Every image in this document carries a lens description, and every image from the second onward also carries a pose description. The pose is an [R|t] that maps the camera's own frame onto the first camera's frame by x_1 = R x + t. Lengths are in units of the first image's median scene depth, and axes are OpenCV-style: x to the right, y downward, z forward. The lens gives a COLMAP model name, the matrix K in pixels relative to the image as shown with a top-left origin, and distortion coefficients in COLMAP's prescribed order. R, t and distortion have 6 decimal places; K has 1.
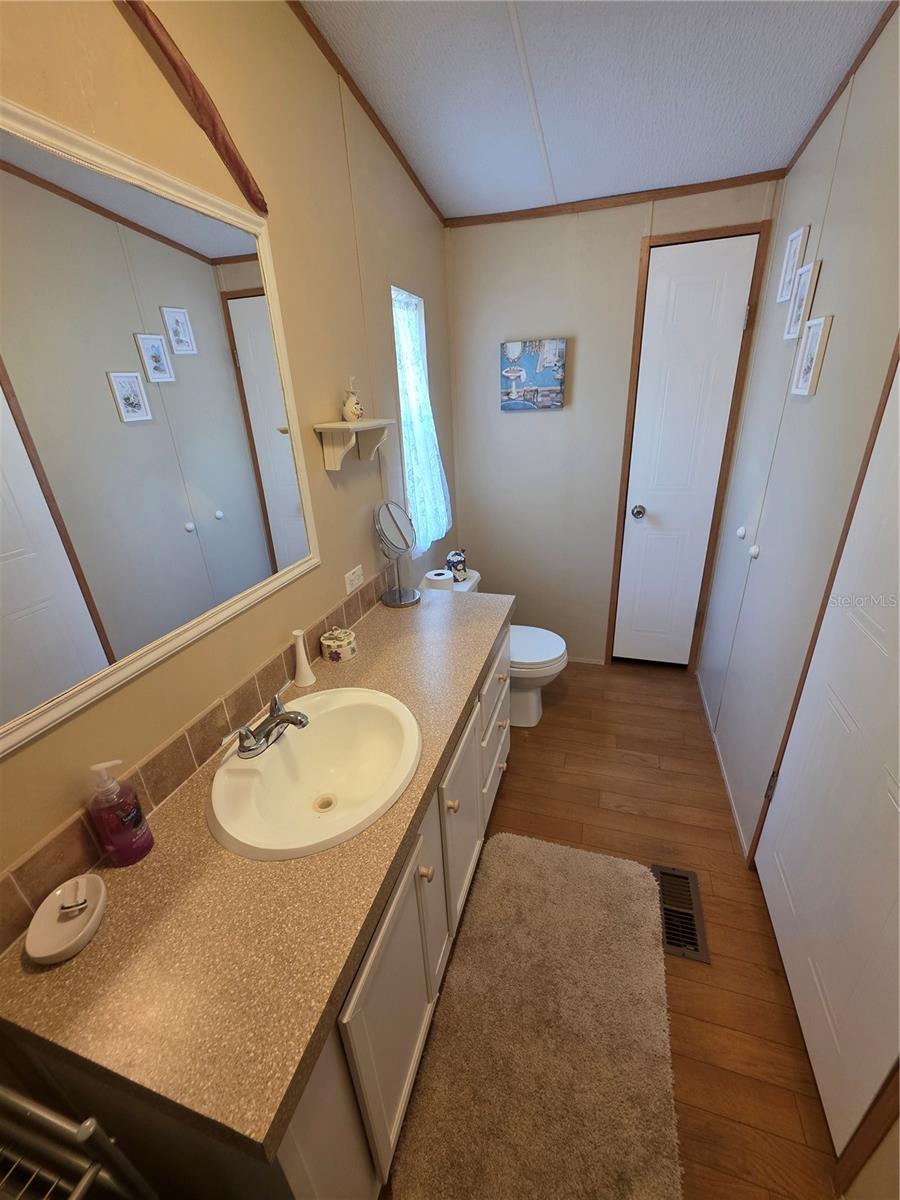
lens RADIAL K [[478.1, 0, 450.3], [0, 478.1, 602.0], [0, 0, 1]] dist [-0.002149, 0.000151]
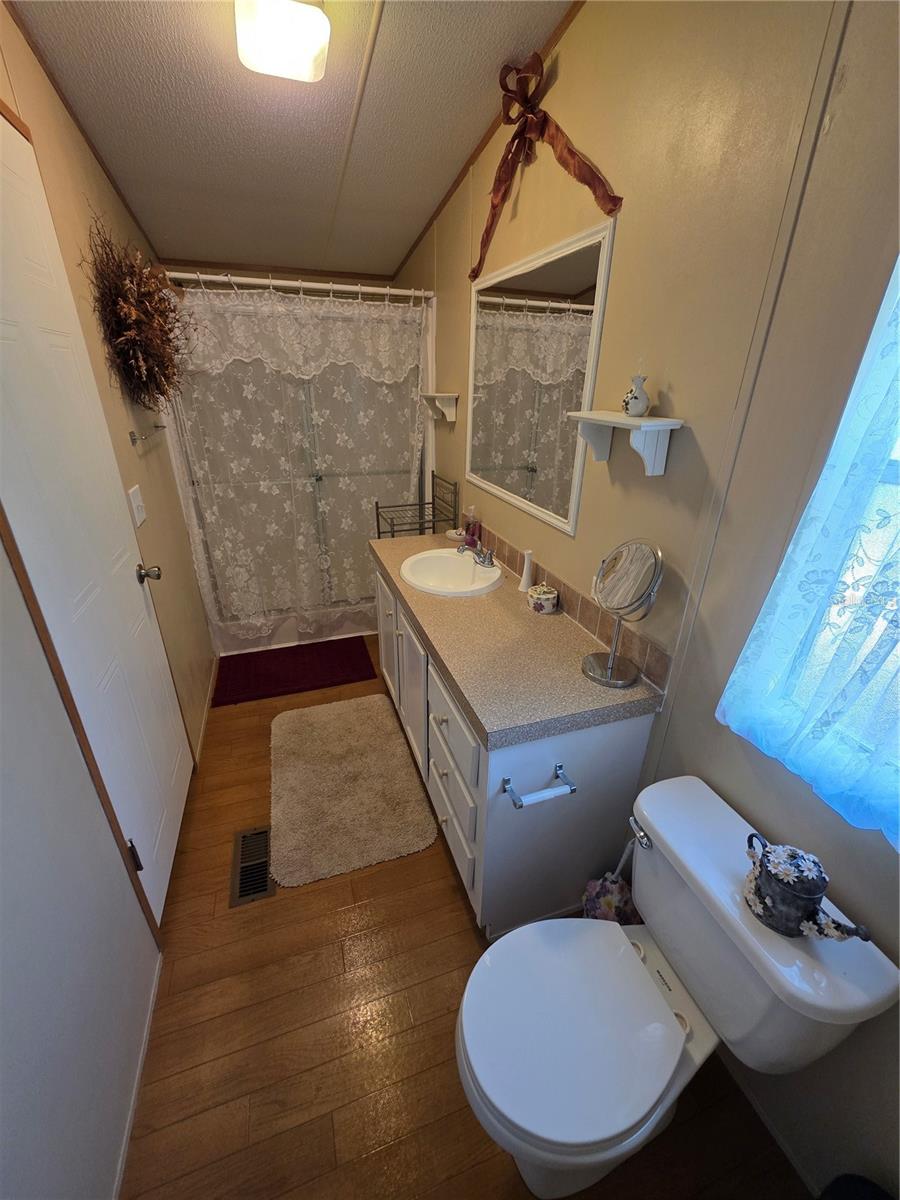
lens RADIAL K [[478.1, 0, 450.3], [0, 478.1, 602.0], [0, 0, 1]] dist [-0.002149, 0.000151]
pose [[-0.808904, 0.277890, -0.518123, 0.548376], [-0.213467, 0.682299, 0.699213, -0.670601], [0.547820, 0.676199, -0.492594, 1.469086]]
